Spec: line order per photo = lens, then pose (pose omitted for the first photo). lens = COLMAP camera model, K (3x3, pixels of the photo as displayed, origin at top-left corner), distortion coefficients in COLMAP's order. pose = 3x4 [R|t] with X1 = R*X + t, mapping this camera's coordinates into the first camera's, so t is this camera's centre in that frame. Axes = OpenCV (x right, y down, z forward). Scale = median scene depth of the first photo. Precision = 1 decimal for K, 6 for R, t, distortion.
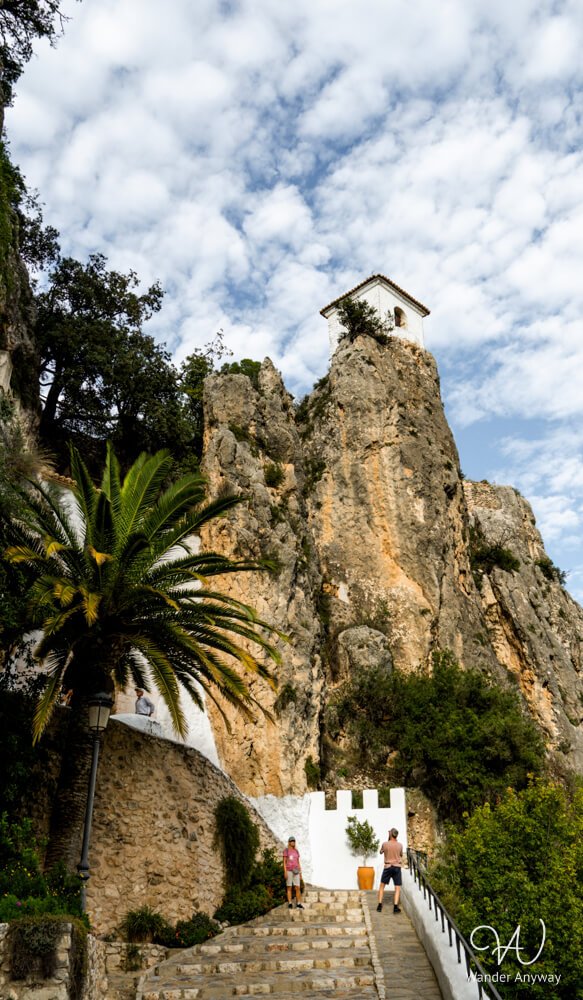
lens RADIAL K [[909.2, 0, 291.5], [0, 909.2, 500.0], [0, 0, 1]] dist [0.037873, 0.002398]
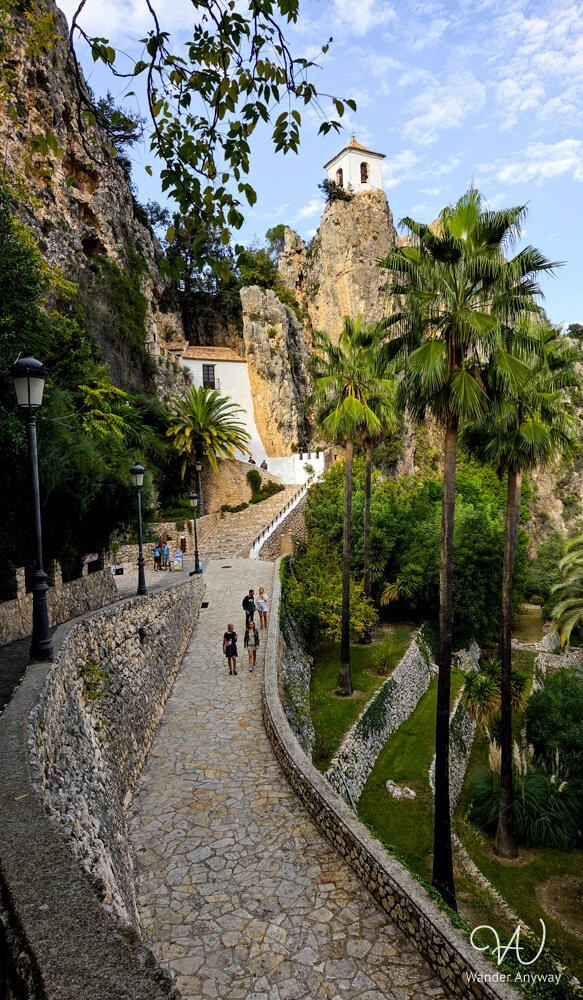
lens RADIAL K [[909.2, 0, 291.5], [0, 909.2, 500.0], [0, 0, 1]] dist [0.037873, 0.002398]
pose [[0.945806, -0.039475, -0.322325, 0.854776], [0.201862, 0.848977, 0.488355, -0.886218], [0.254368, -0.526954, 0.810936, -1.301359]]
